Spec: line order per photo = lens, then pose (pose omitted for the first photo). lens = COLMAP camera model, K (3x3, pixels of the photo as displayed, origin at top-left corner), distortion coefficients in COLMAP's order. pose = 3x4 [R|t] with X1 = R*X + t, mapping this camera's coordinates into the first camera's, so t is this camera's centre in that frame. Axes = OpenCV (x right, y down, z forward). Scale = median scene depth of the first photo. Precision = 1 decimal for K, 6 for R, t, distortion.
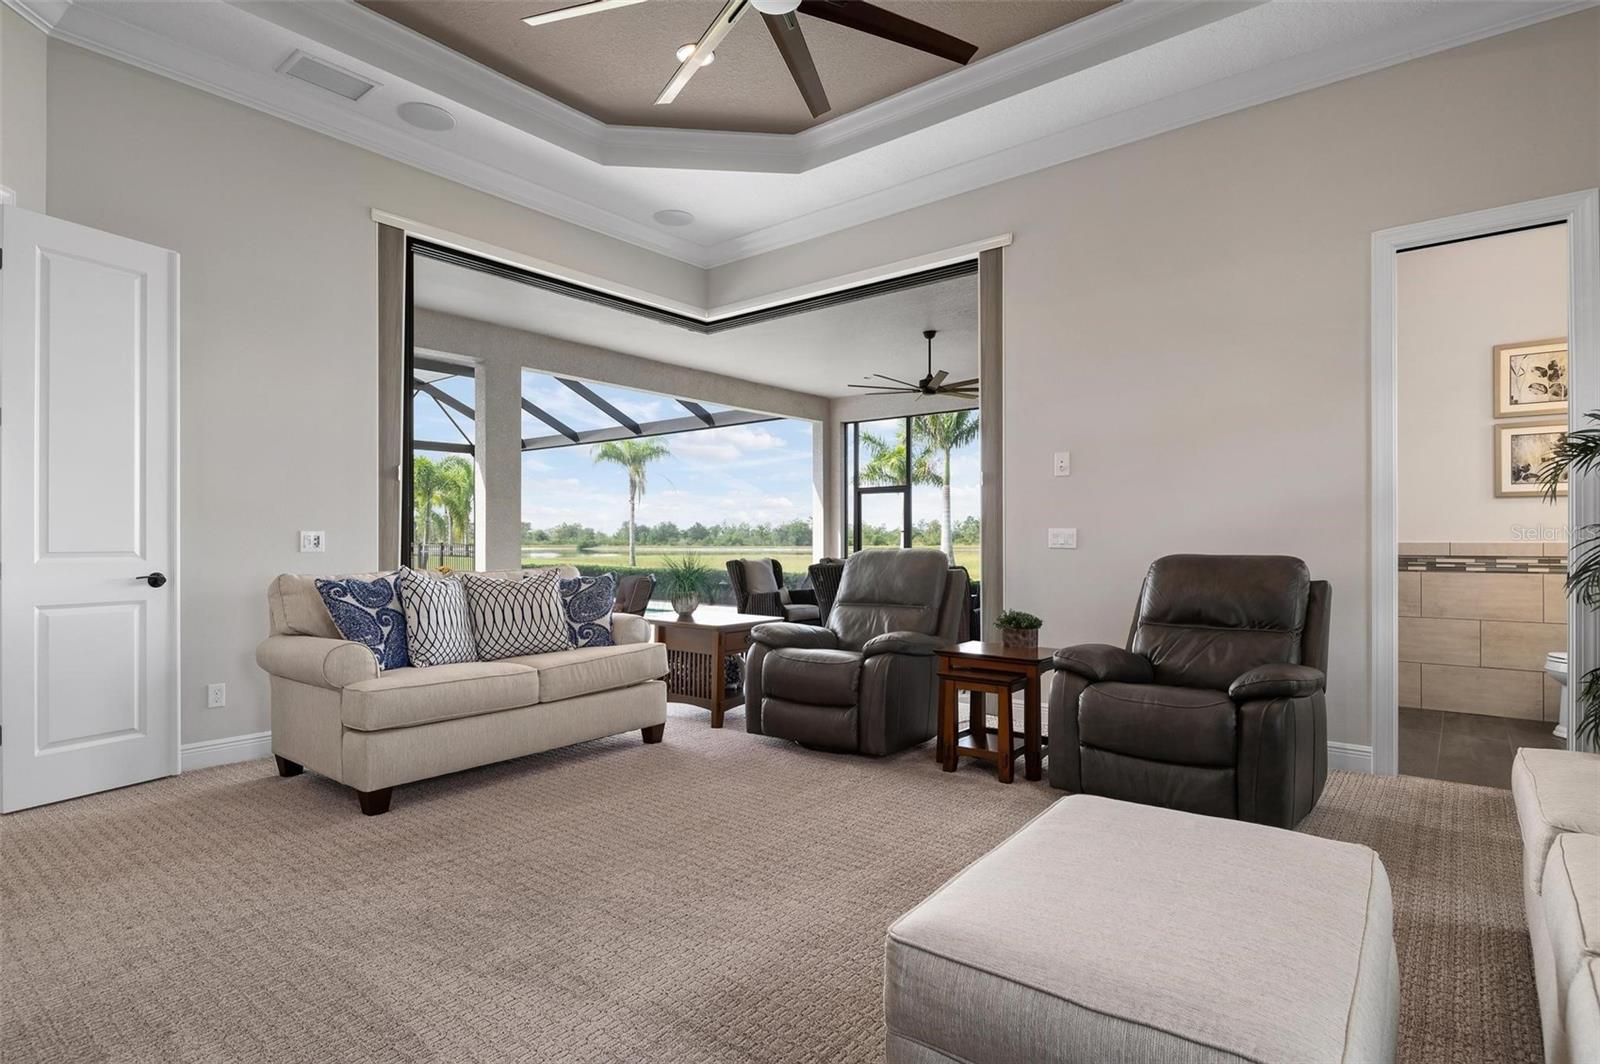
lens RADIAL K [[810.1, 0, 804.7], [0, 810.1, 542.3], [0, 0, 1]] dist [0.001386, 0.000154]
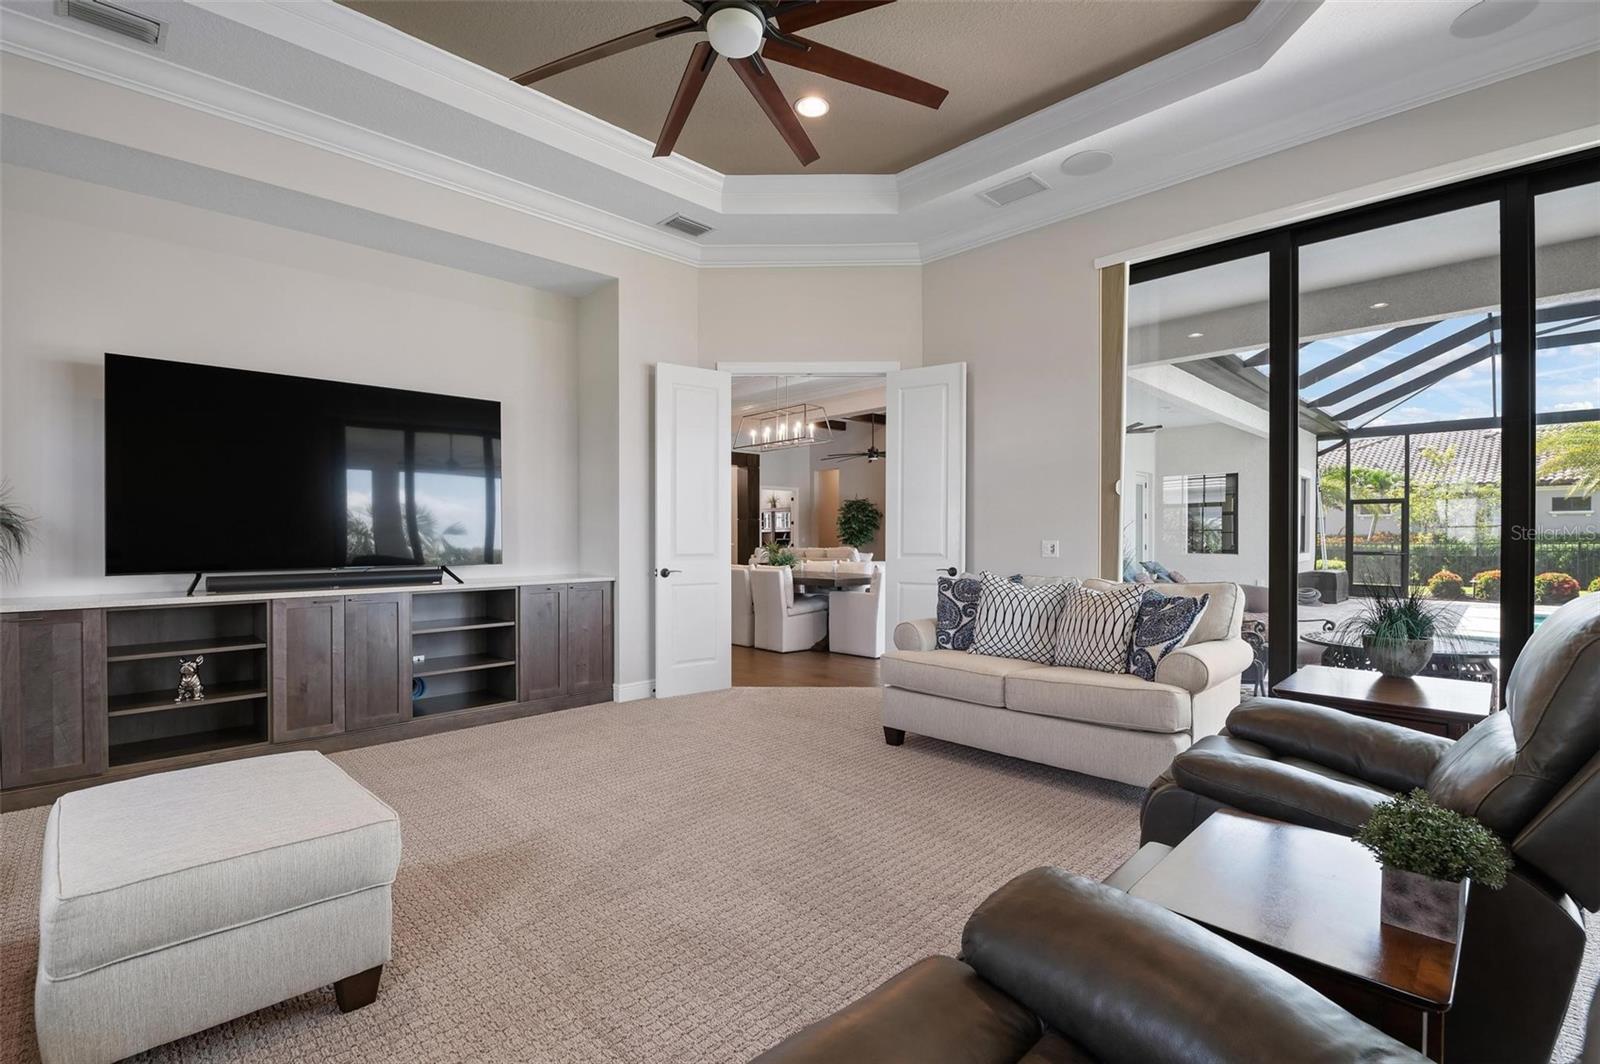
lens RADIAL K [[716.7, 0, 806.3], [0, 716.7, 542.8], [0, 0, 1]] dist [-0.025817, 0.000249]
pose [[-0.109458, 0.008491, -0.993955, 0.499339], [-0.001581, 0.999961, 0.008716, -0.018073], [0.993990, 0.002525, -0.109440, 0.687234]]
